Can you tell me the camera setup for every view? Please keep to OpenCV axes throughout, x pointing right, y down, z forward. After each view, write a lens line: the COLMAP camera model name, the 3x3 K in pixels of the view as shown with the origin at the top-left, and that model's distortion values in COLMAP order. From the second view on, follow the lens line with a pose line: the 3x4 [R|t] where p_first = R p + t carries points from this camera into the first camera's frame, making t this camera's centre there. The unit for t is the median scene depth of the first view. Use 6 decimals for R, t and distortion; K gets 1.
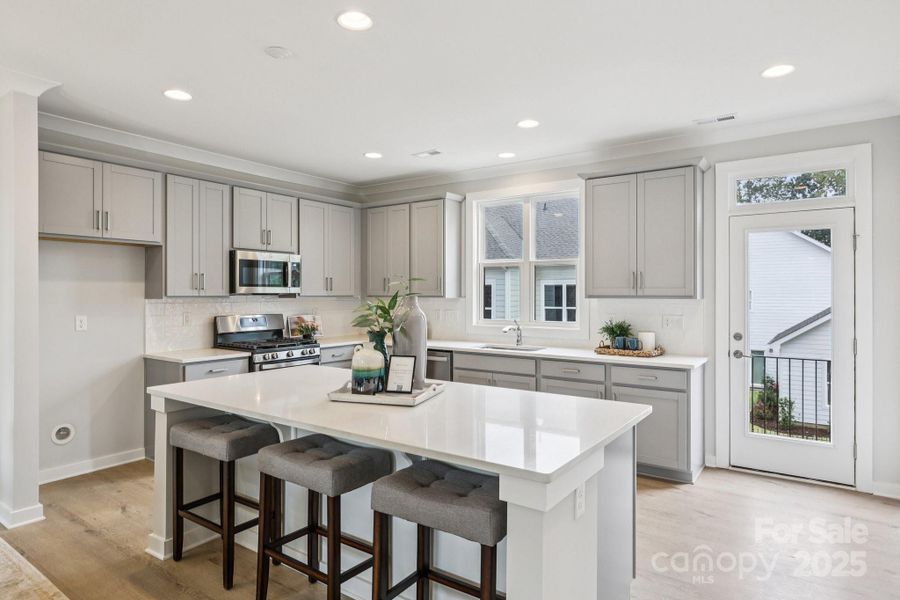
lens RADIAL K [[533.7, 0, 445.4], [0, 533.7, 295.9], [0, 0, 1]] dist [0.003519, -0.000055]
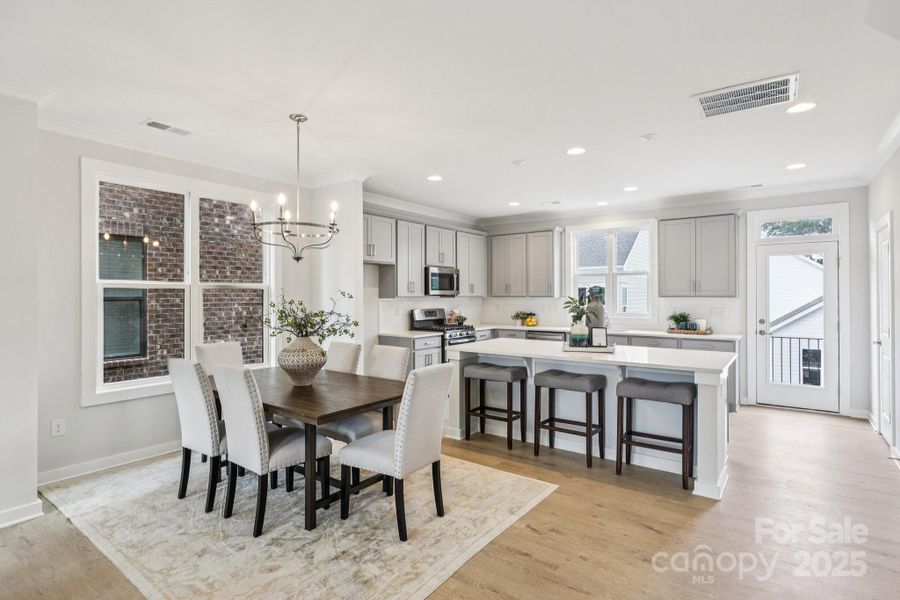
lens RADIAL K [[464.6, 0, 445.6], [0, 464.6, 296.1], [0, 0, 1]] dist [-0.000050, 0.000782]
pose [[0.999770, -0.001682, -0.021401, -0.337477], [0.001653, 0.999998, -0.001371, 0.001377], [0.021403, 0.001336, 0.999770, -0.371510]]
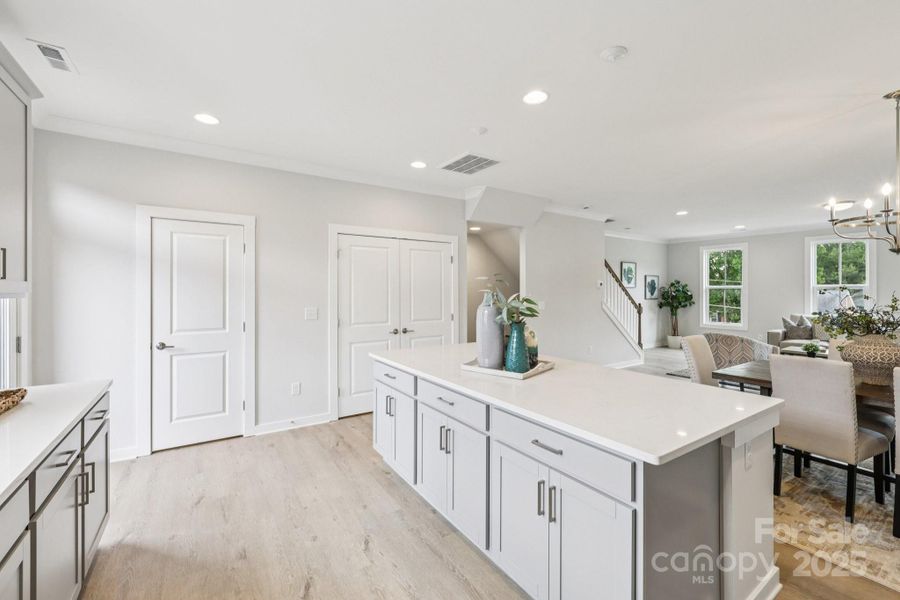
lens RADIAL K [[376.7, 0, 450.3], [0, 376.7, 291.4], [0, 0, 1]] dist [-0.001750, 0.000150]
pose [[-0.932496, -0.000331, 0.361181, -0.173171], [0.001158, 0.999992, 0.003907, -0.004604], [-0.361179, 0.004062, -0.932488, 1.151141]]
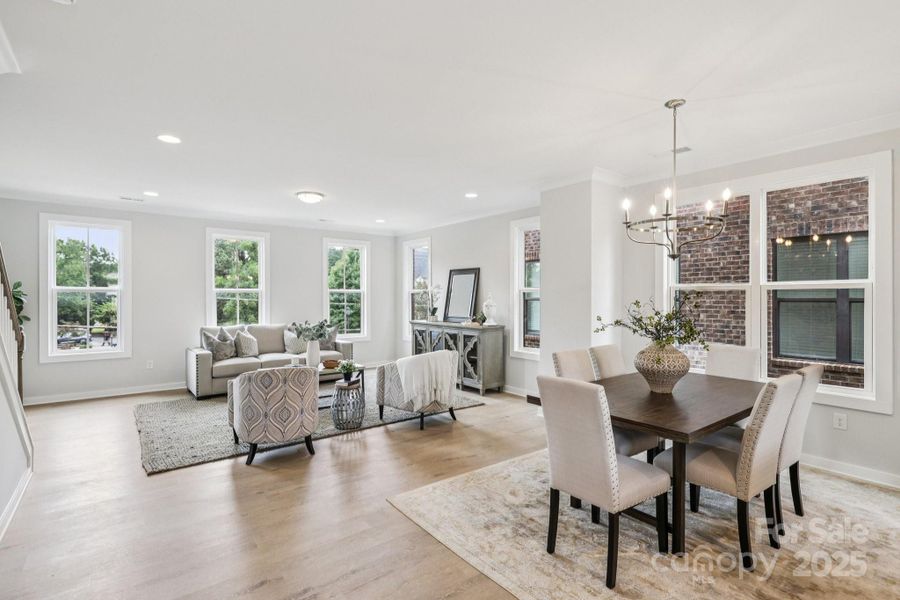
lens RADIAL K [[433.0, 0, 447.4], [0, 433.0, 299.3], [0, 0, 1]] dist [-0.000942, -0.000347]
pose [[-0.301412, 0.007210, -0.953467, 0.137936], [-0.003993, 0.999953, 0.008824, -0.002476], [0.953486, 0.006467, -0.301369, 0.257602]]
